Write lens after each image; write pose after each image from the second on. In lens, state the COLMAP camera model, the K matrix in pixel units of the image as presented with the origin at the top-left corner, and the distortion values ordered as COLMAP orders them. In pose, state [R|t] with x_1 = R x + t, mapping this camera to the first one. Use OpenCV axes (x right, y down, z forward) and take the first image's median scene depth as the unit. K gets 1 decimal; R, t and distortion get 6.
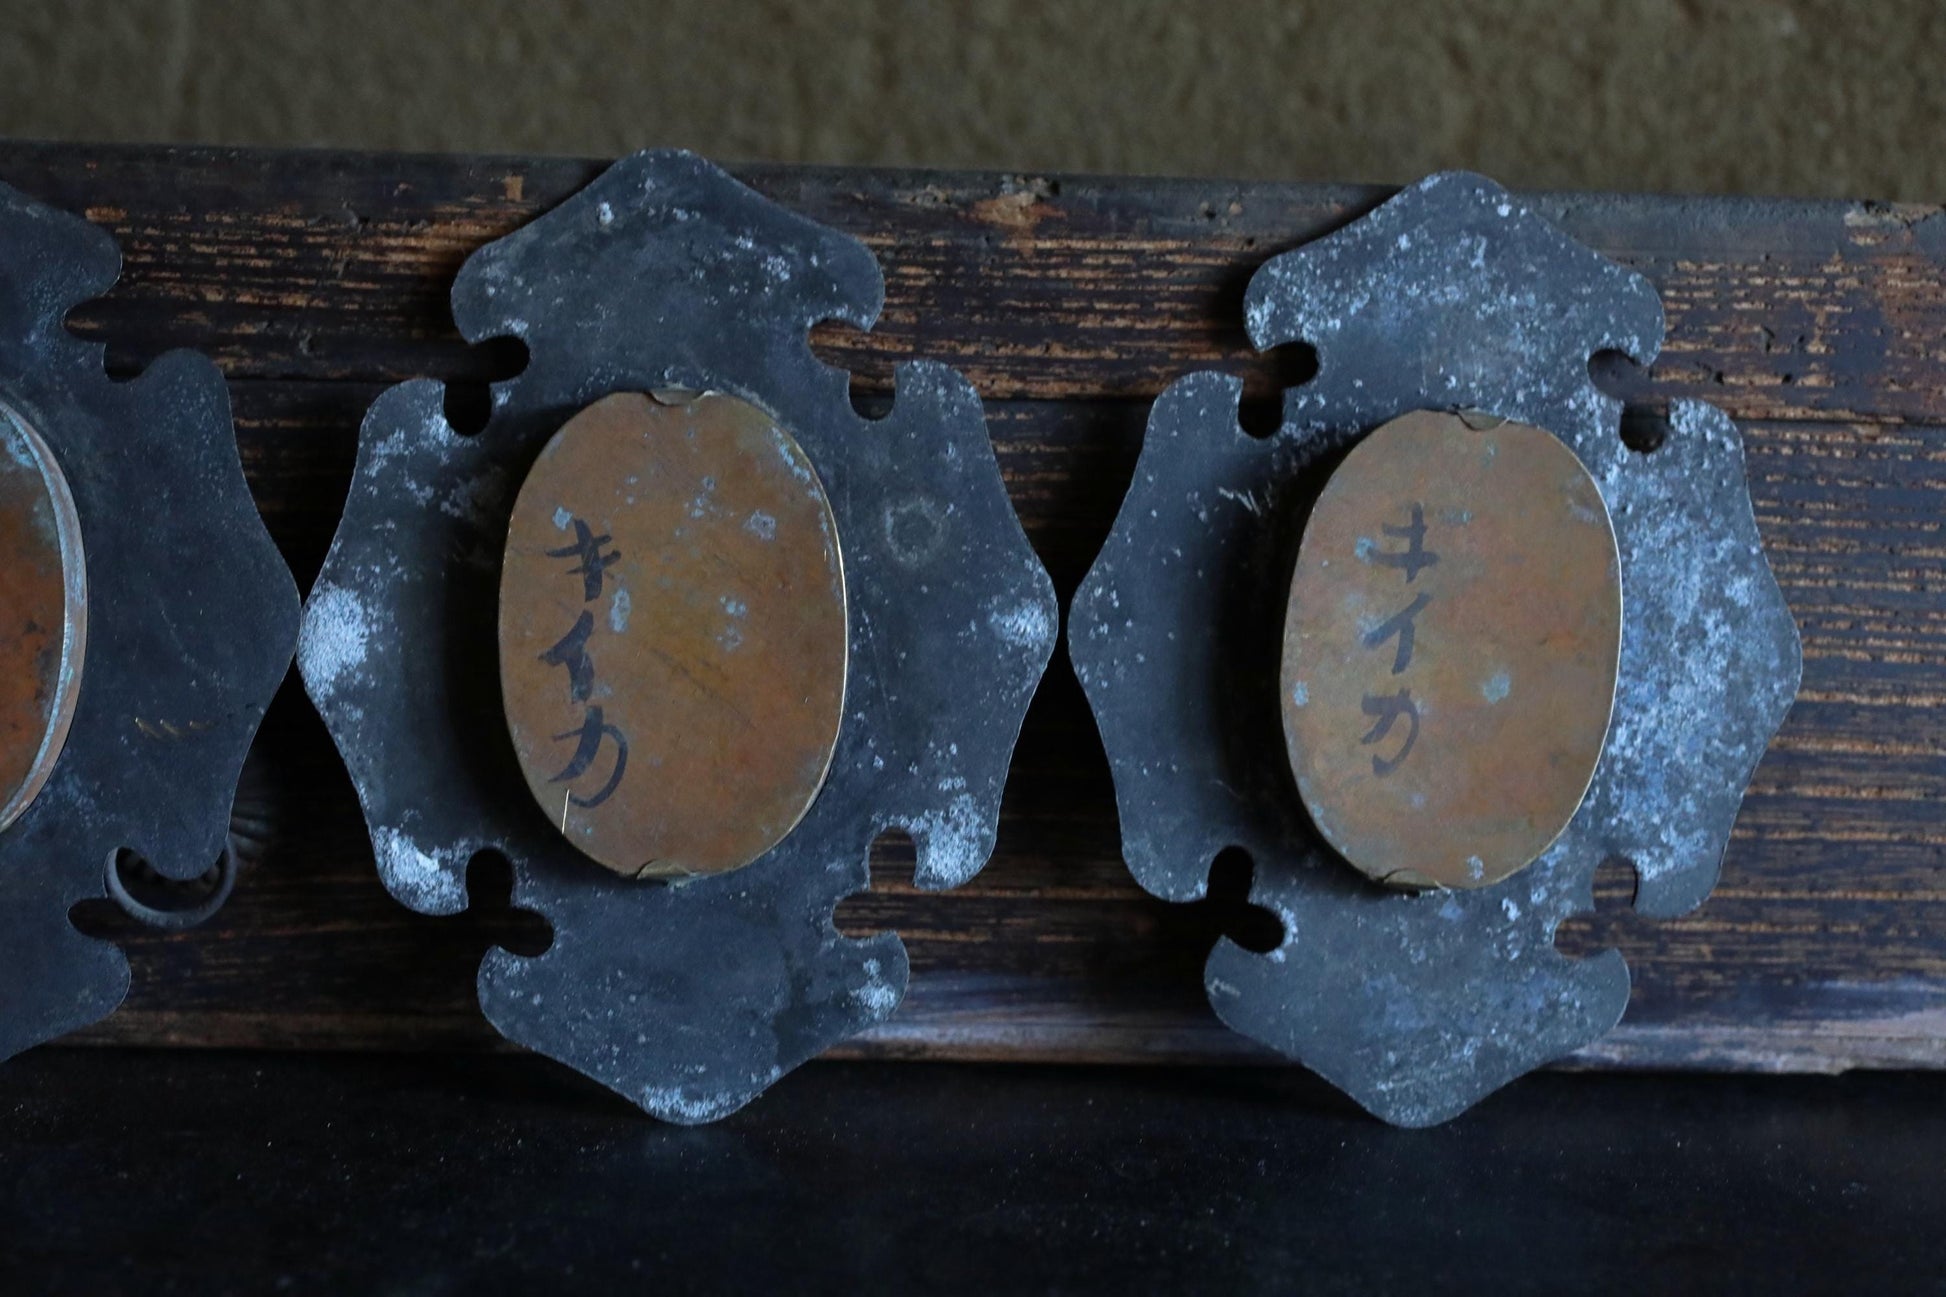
lens RADIAL K [[3057.4, 0, 973.0], [0, 3057.4, 648.5], [0, 0, 1]] dist [-0.025802, 0.205399]
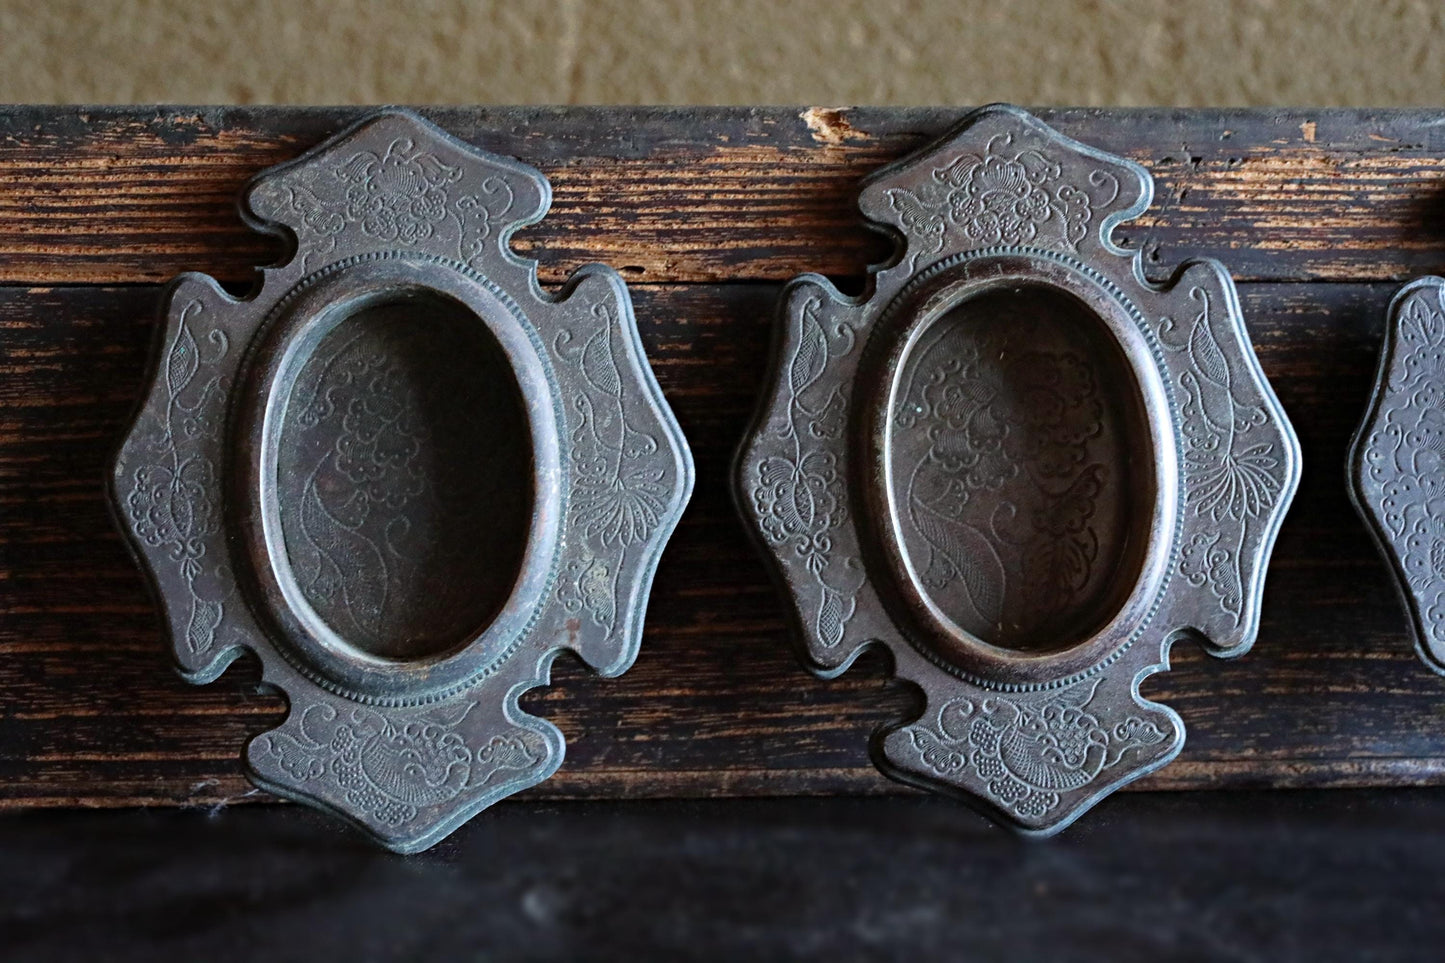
lens RADIAL K [[2294.0, 0, 722.5], [0, 2294.0, 481.5], [0, 0, 1]] dist [-0.040599, 0.333843]
pose [[0.999340, -0.031911, 0.017330, -0.421444], [0.031983, 0.999481, -0.003873, -0.004090], [-0.017197, 0.004425, 0.999842, 0.015772]]
